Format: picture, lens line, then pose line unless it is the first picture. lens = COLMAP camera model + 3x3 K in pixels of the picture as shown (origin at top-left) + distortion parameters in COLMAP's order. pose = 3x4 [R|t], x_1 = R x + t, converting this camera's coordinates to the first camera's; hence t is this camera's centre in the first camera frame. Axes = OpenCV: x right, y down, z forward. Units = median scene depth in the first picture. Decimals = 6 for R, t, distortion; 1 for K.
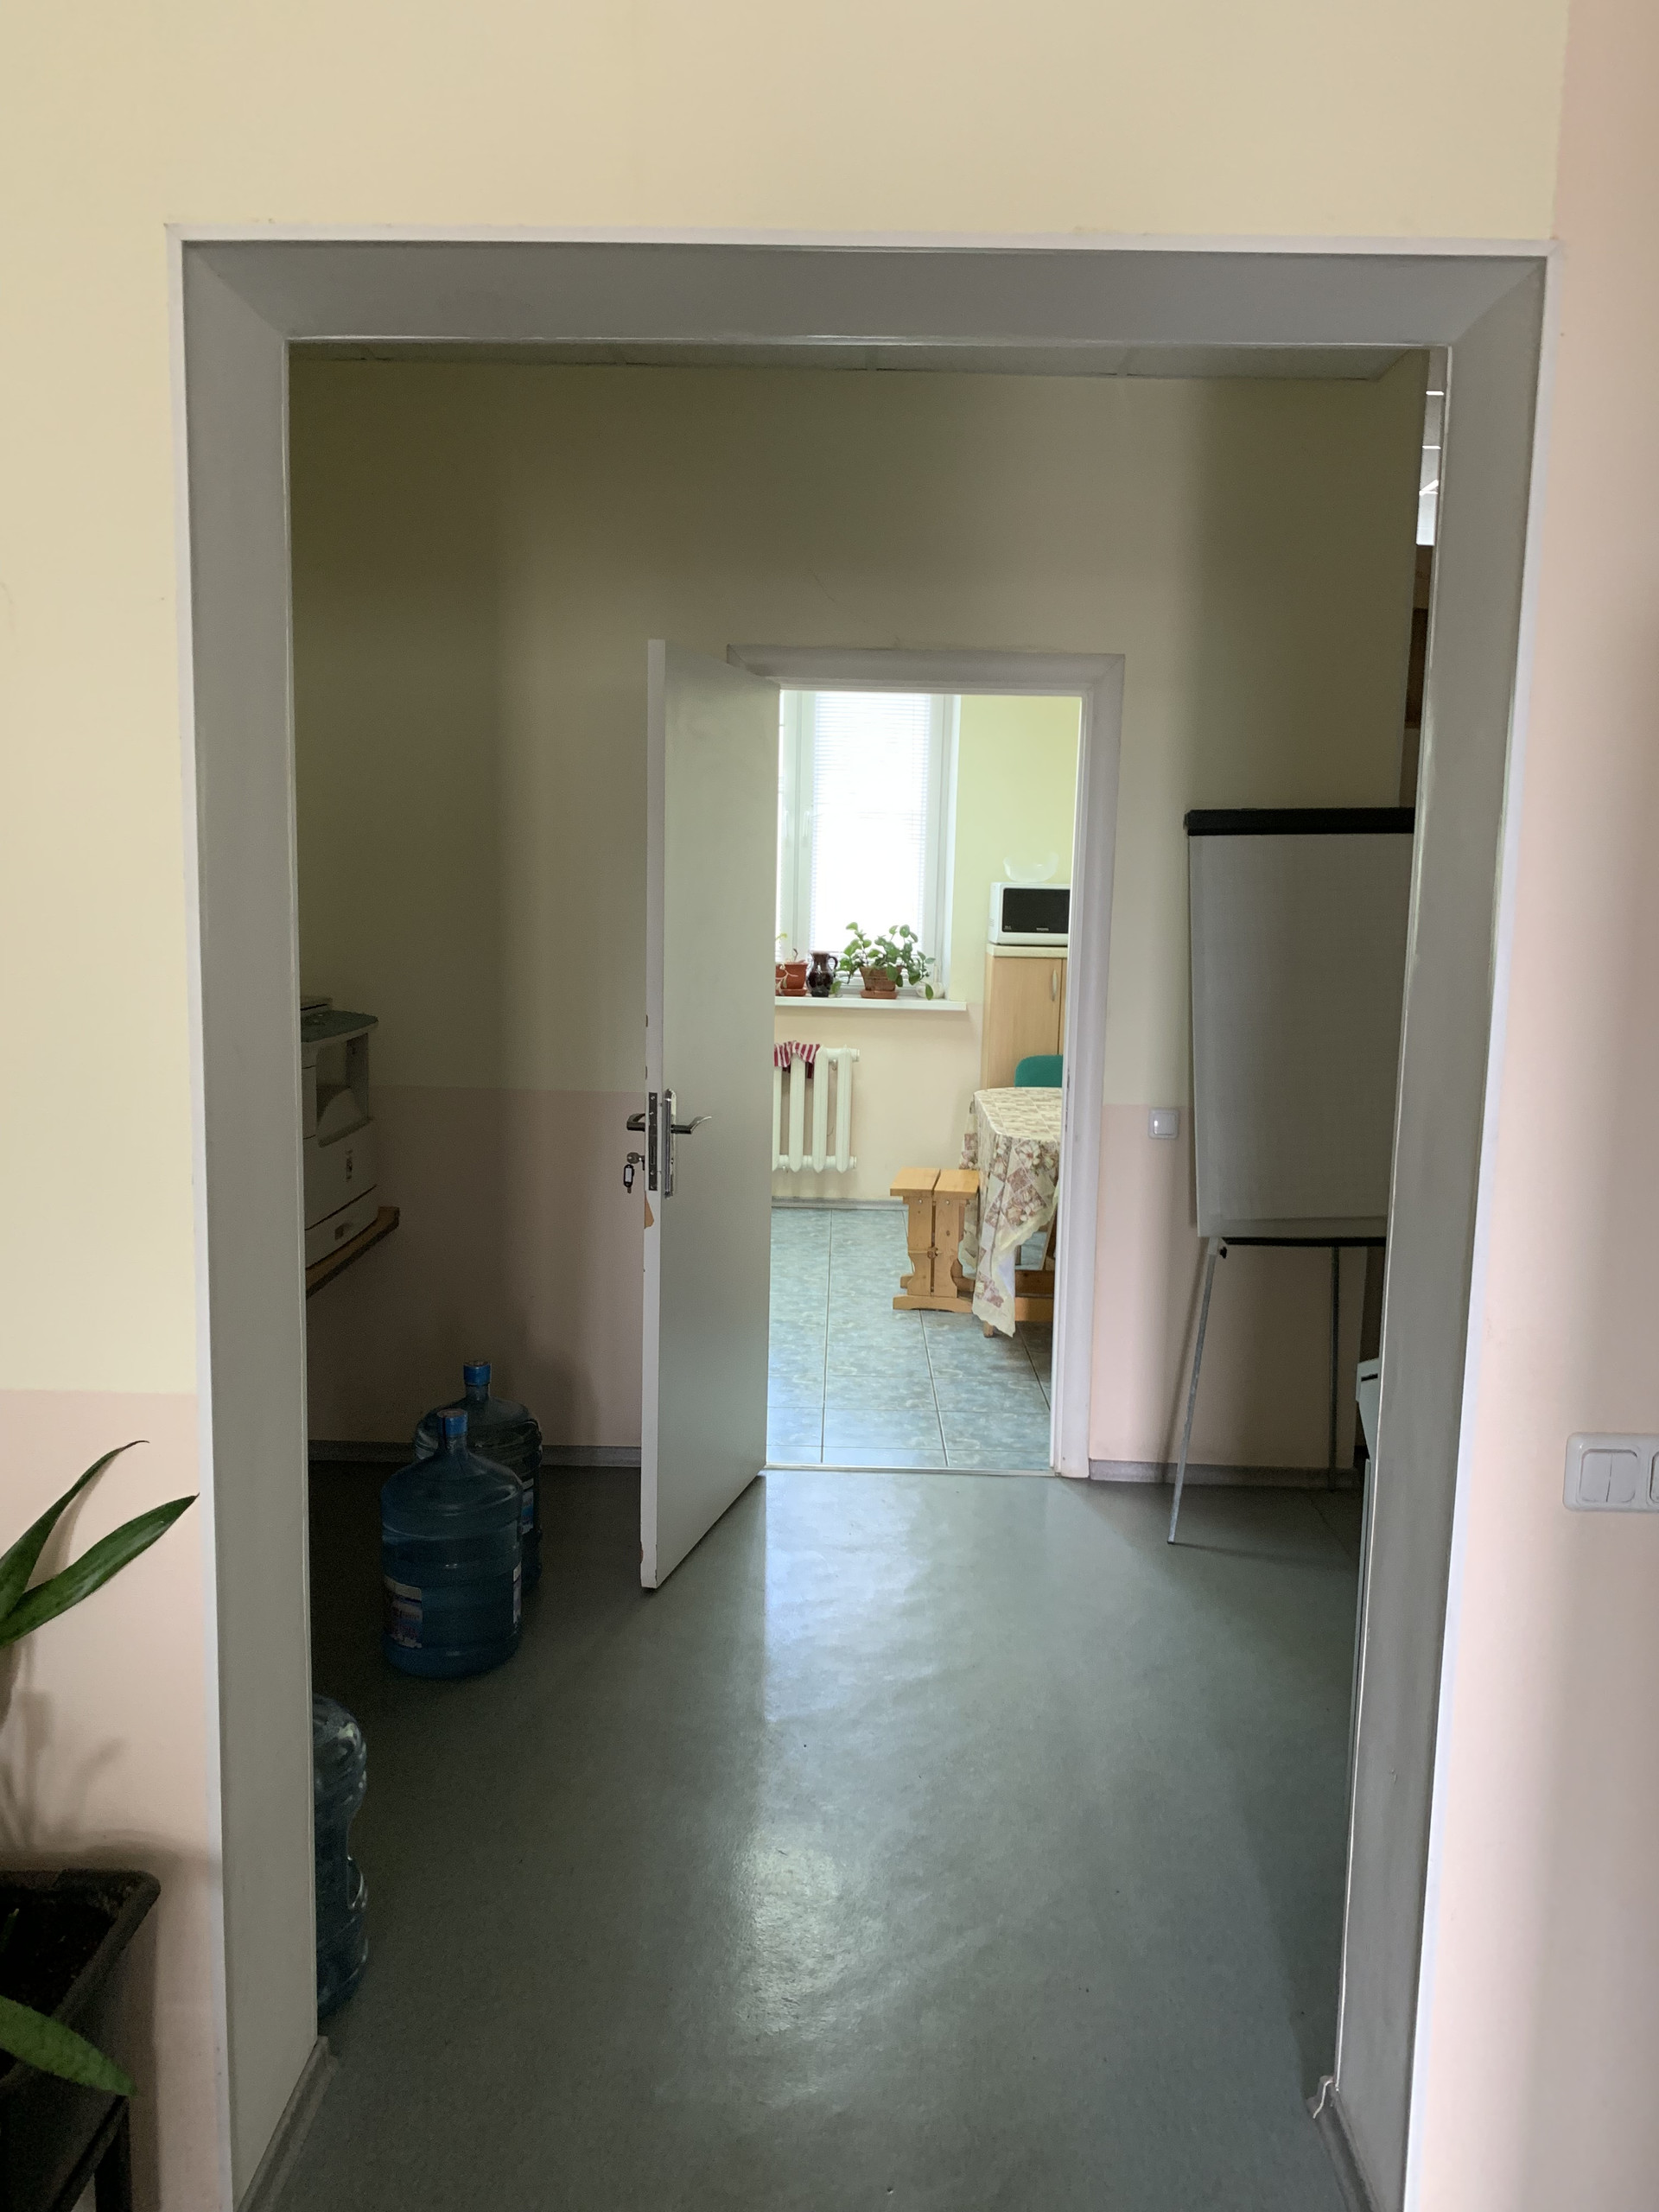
lens RADIAL K [[1710.6, 0, 823.0], [0, 1710.6, 1104.6], [0, 0, 1]] dist [0.020249, -0.030513]
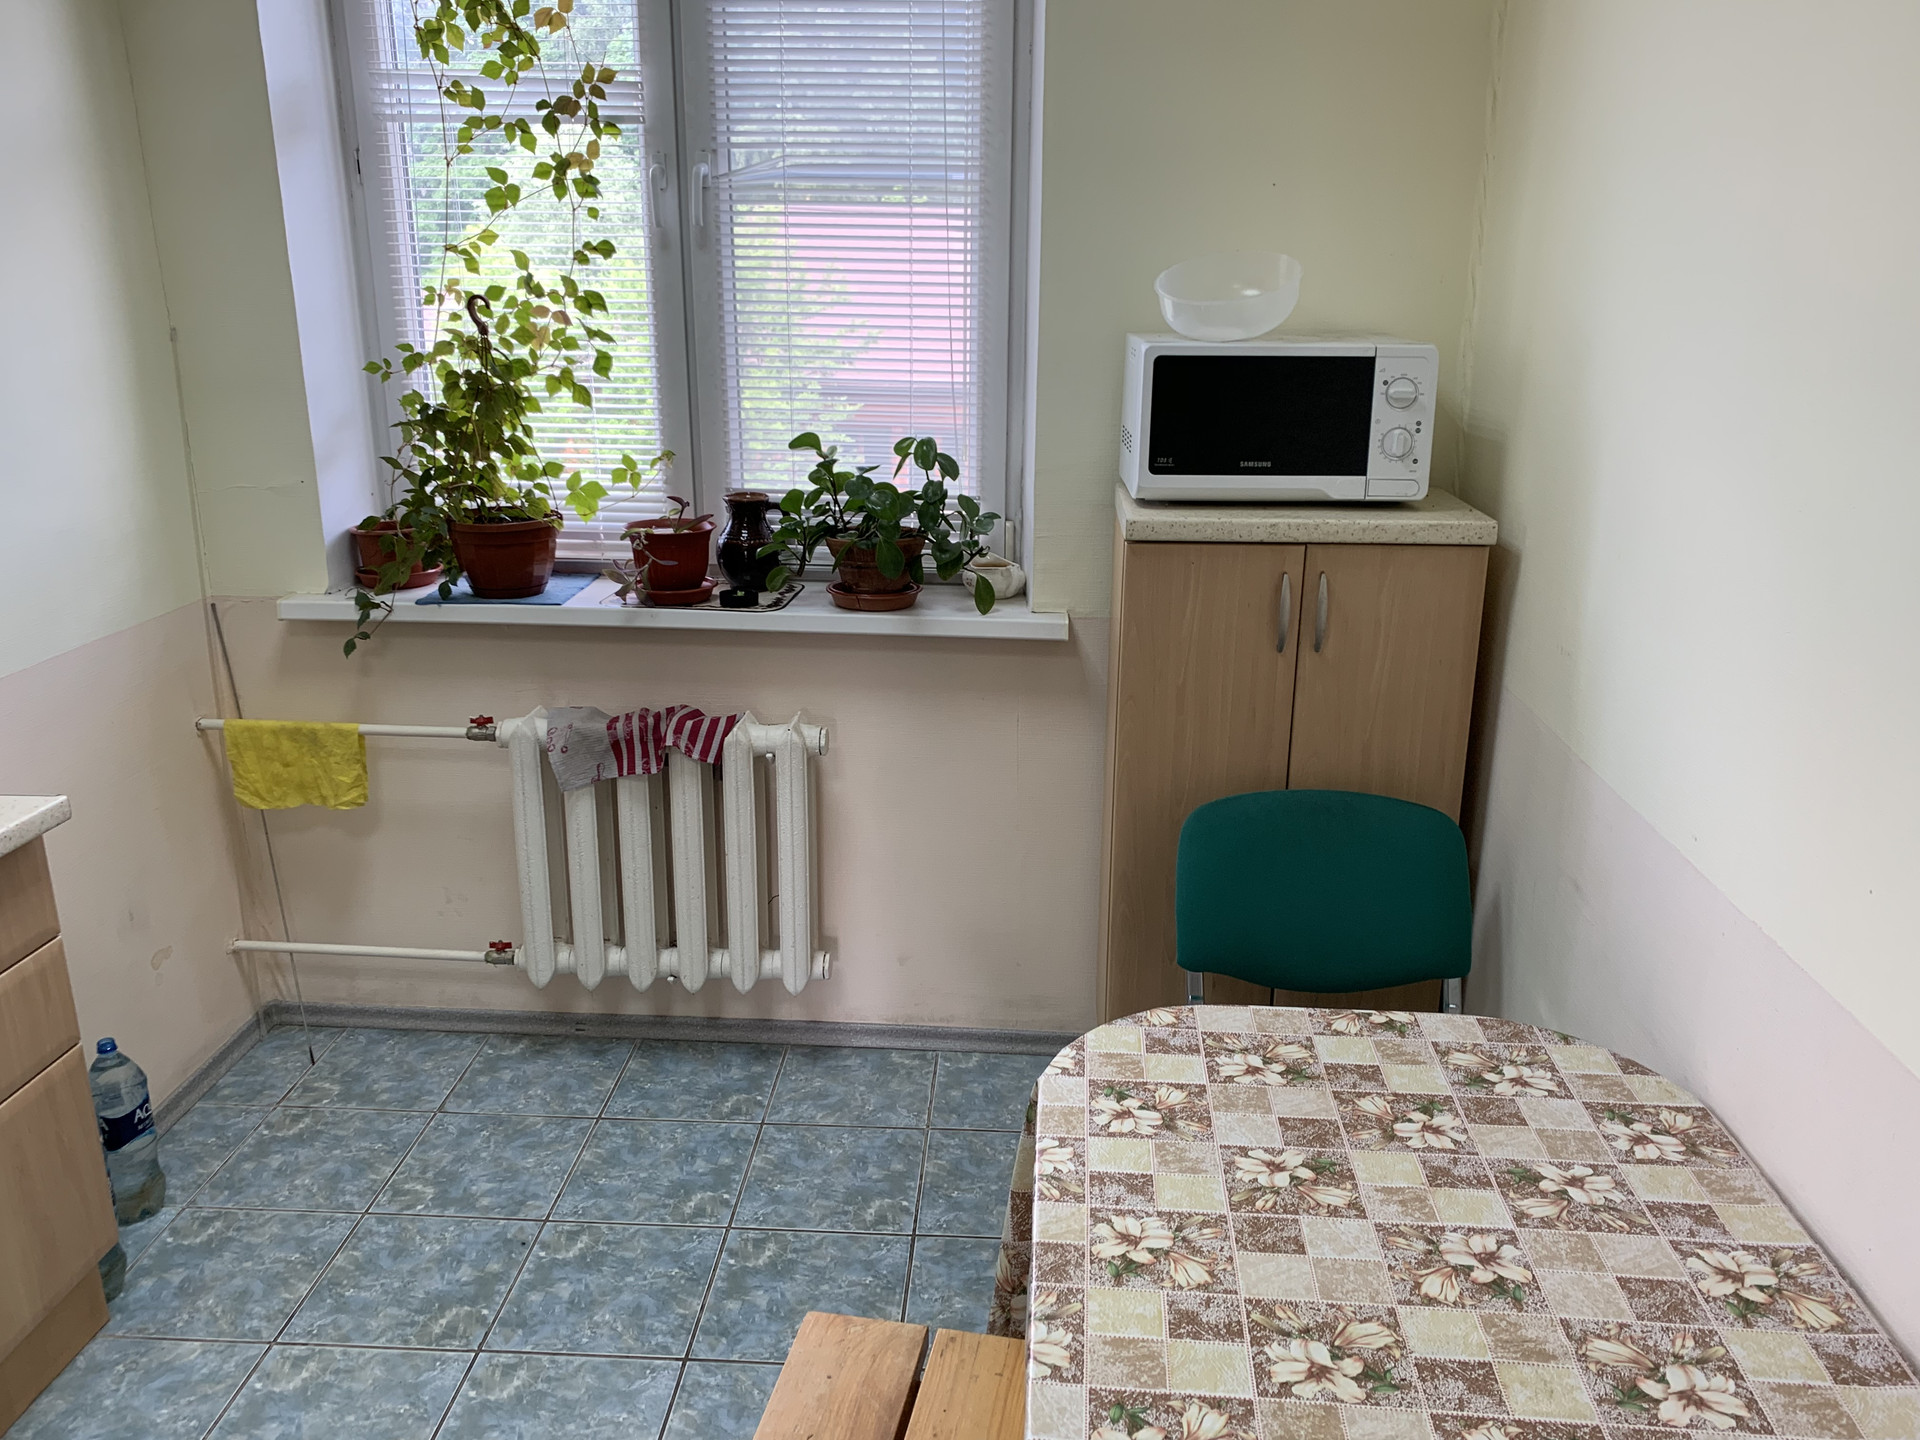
lens RADIAL K [[1484.8, 0, 952.7], [0, 1484.8, 730.3], [0, 0, 1]] dist [0.020249, -0.030513]
pose [[0.998610, 0.001737, -0.052681, 0.134363], [0.006405, 0.988054, 0.153976, -0.163784], [0.052320, -0.154100, 0.986669, 1.141591]]
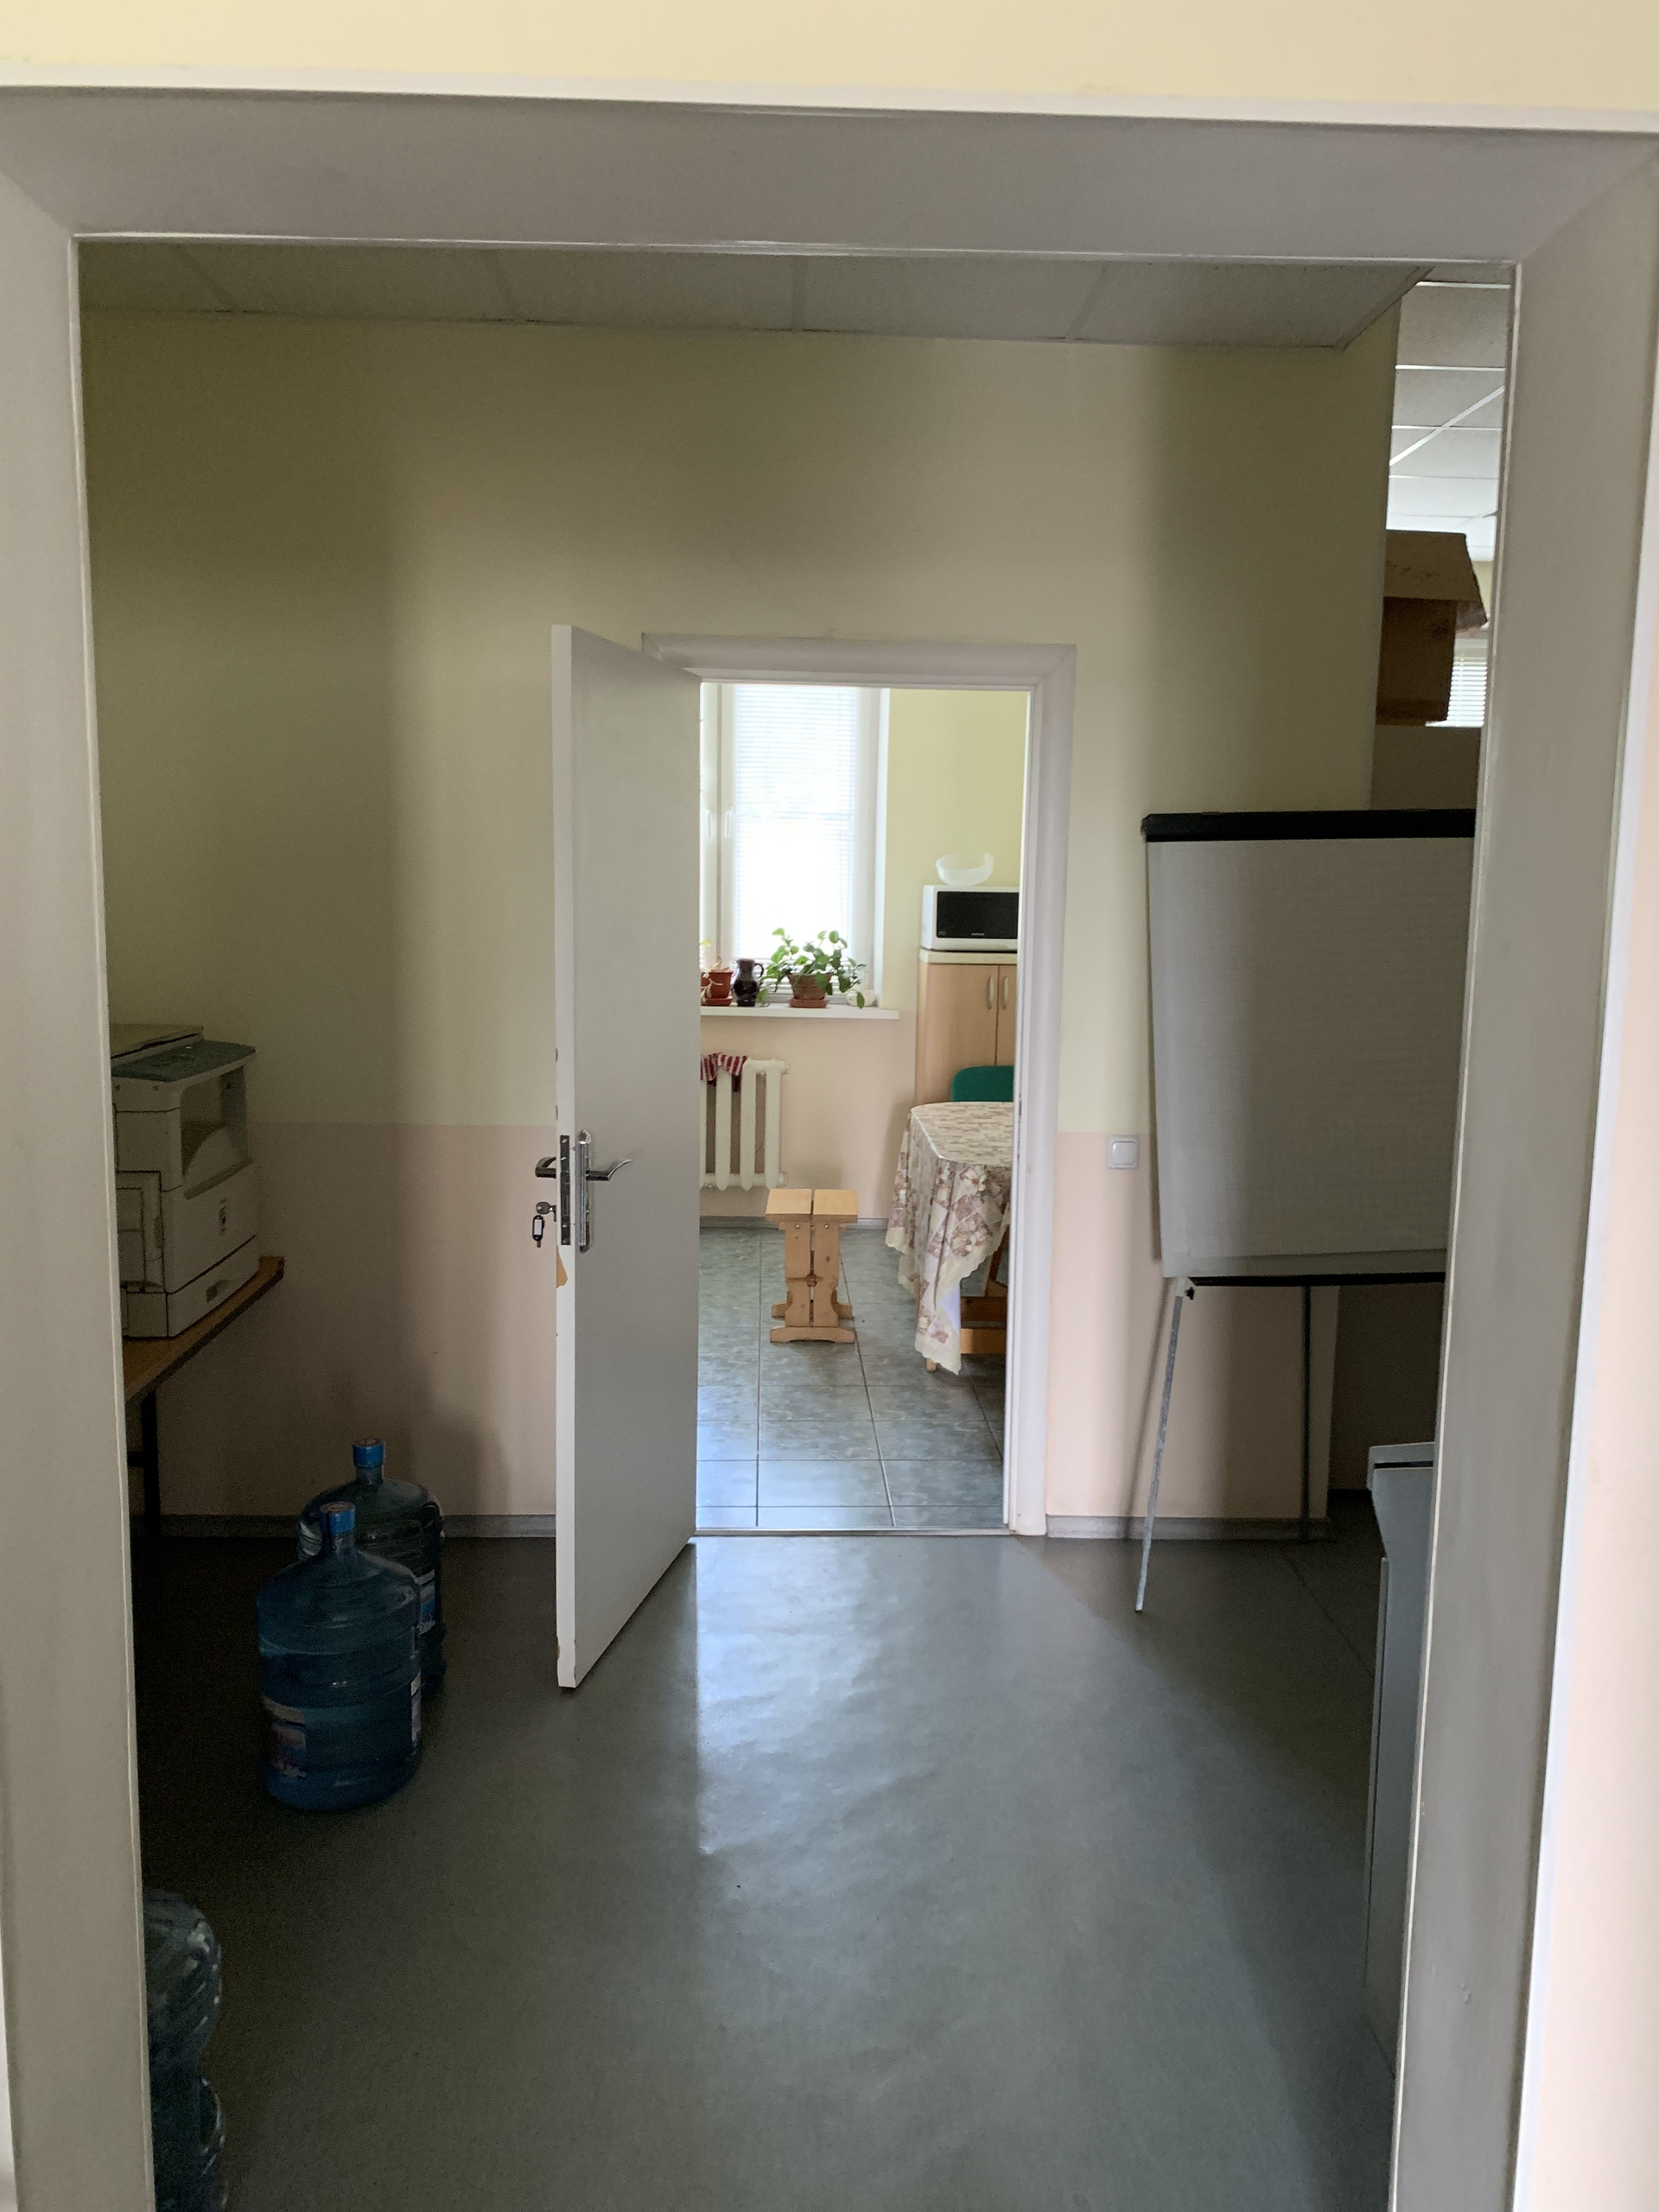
lens RADIAL K [[1710.6, 0, 836.4], [0, 1710.6, 1101.1], [0, 0, 1]] dist [0.020249, -0.030513]
pose [[0.998540, -0.012055, 0.052651, -0.004154], [0.011994, 0.999927, 0.001472, -0.020347], [-0.052665, -0.000839, 0.998612, 0.086821]]
